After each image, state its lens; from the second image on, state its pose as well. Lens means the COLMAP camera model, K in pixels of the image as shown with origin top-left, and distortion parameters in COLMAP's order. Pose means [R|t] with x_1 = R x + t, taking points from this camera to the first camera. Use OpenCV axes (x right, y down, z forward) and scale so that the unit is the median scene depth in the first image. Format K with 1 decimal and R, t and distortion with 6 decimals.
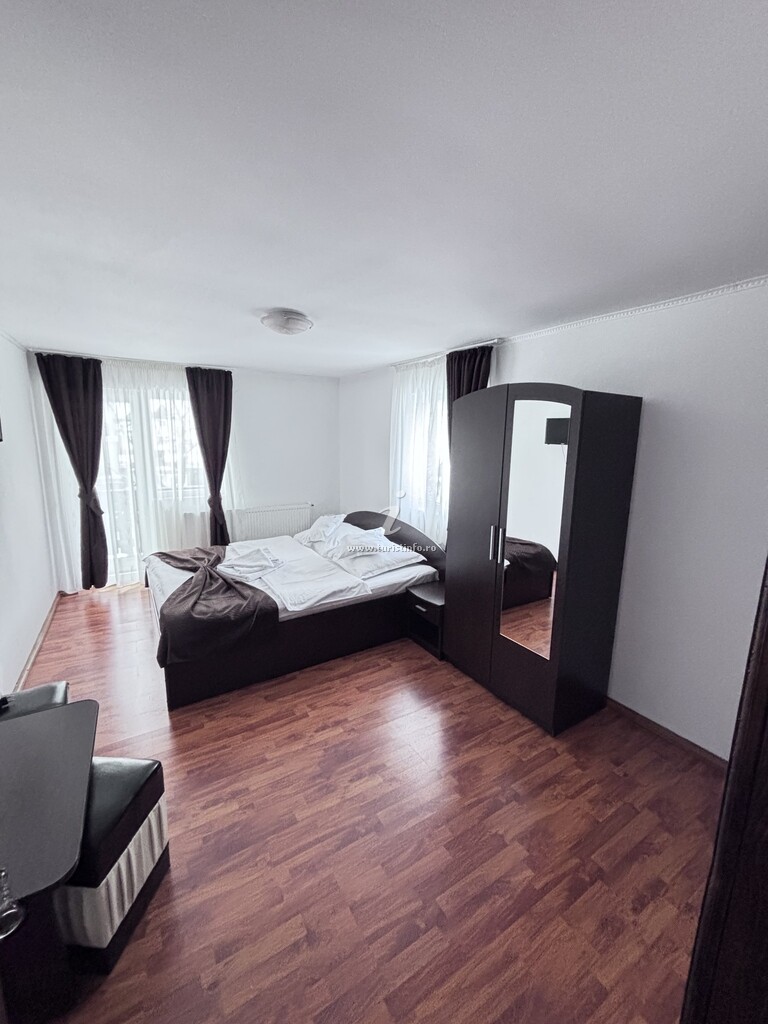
lens RADIAL K [[413.2, 0, 387.9], [0, 413.2, 506.8], [0, 0, 1]] dist [0.003682, -0.002573]
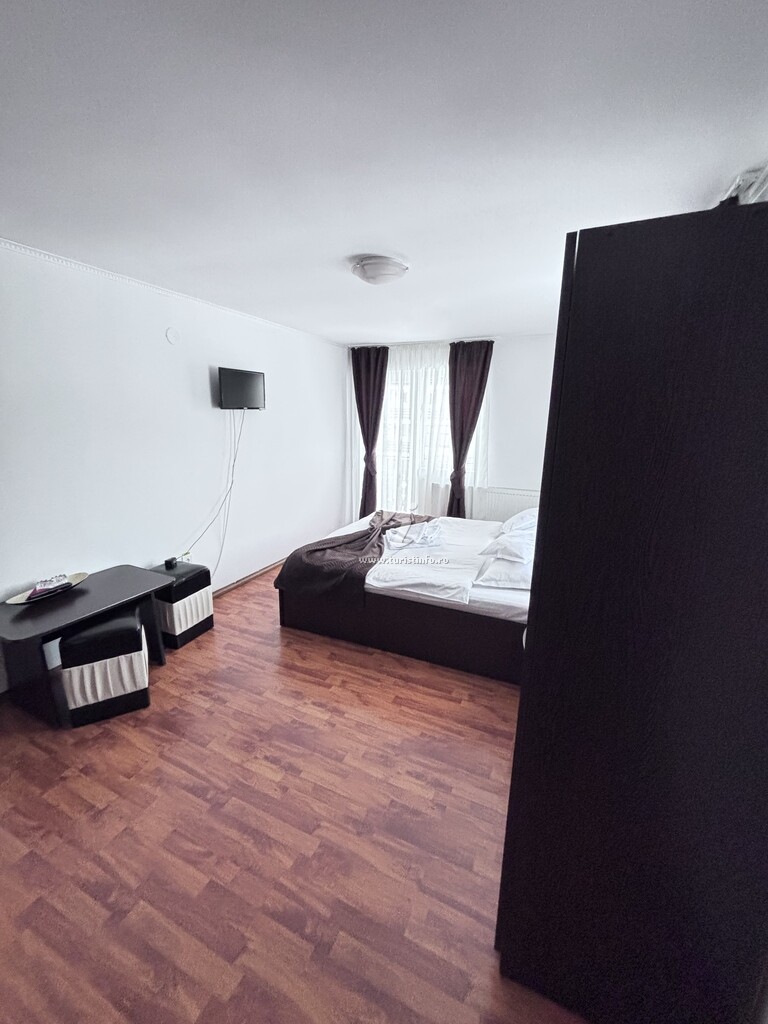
lens RADIAL K [[413.2, 0, 383.3], [0, 413.2, 507.9], [0, 0, 1]] dist [0.003682, -0.002573]
pose [[0.551531, 0.175520, -0.815479, 0.545785], [-0.149748, 0.982563, 0.110203, -0.032866], [0.820603, 0.061336, 0.568198, 0.483288]]
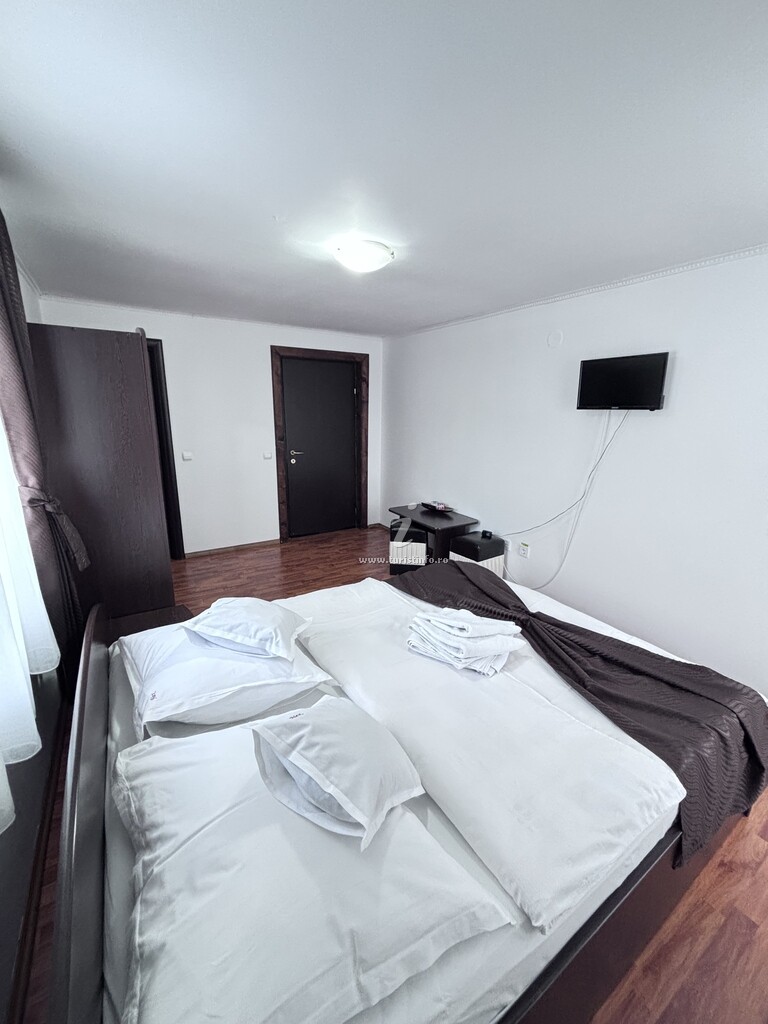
lens RADIAL K [[413.2, 0, 390.5], [0, 413.2, 510.6], [0, 0, 1]] dist [0.003682, -0.002573]
pose [[-0.999169, -0.035474, -0.020095, -0.273793], [-0.040582, 0.912601, 0.406832, -0.287722], [0.003907, 0.407309, -0.913282, 1.833918]]
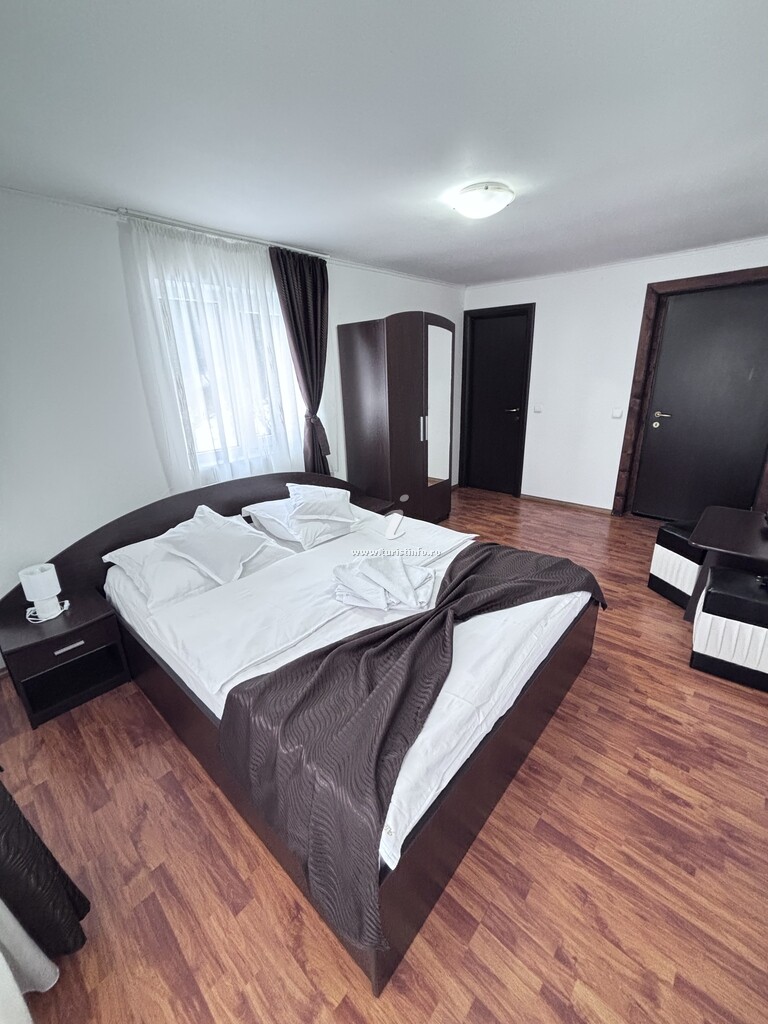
lens RADIAL K [[413.2, 0, 380.0], [0, 413.2, 511.4], [0, 0, 1]] dist [0.003682, -0.002573]
pose [[-0.262553, -0.327213, 0.907743, -1.050125], [0.196222, 0.902984, 0.382252, -0.218945], [-0.944756, 0.278481, -0.172874, 1.390749]]
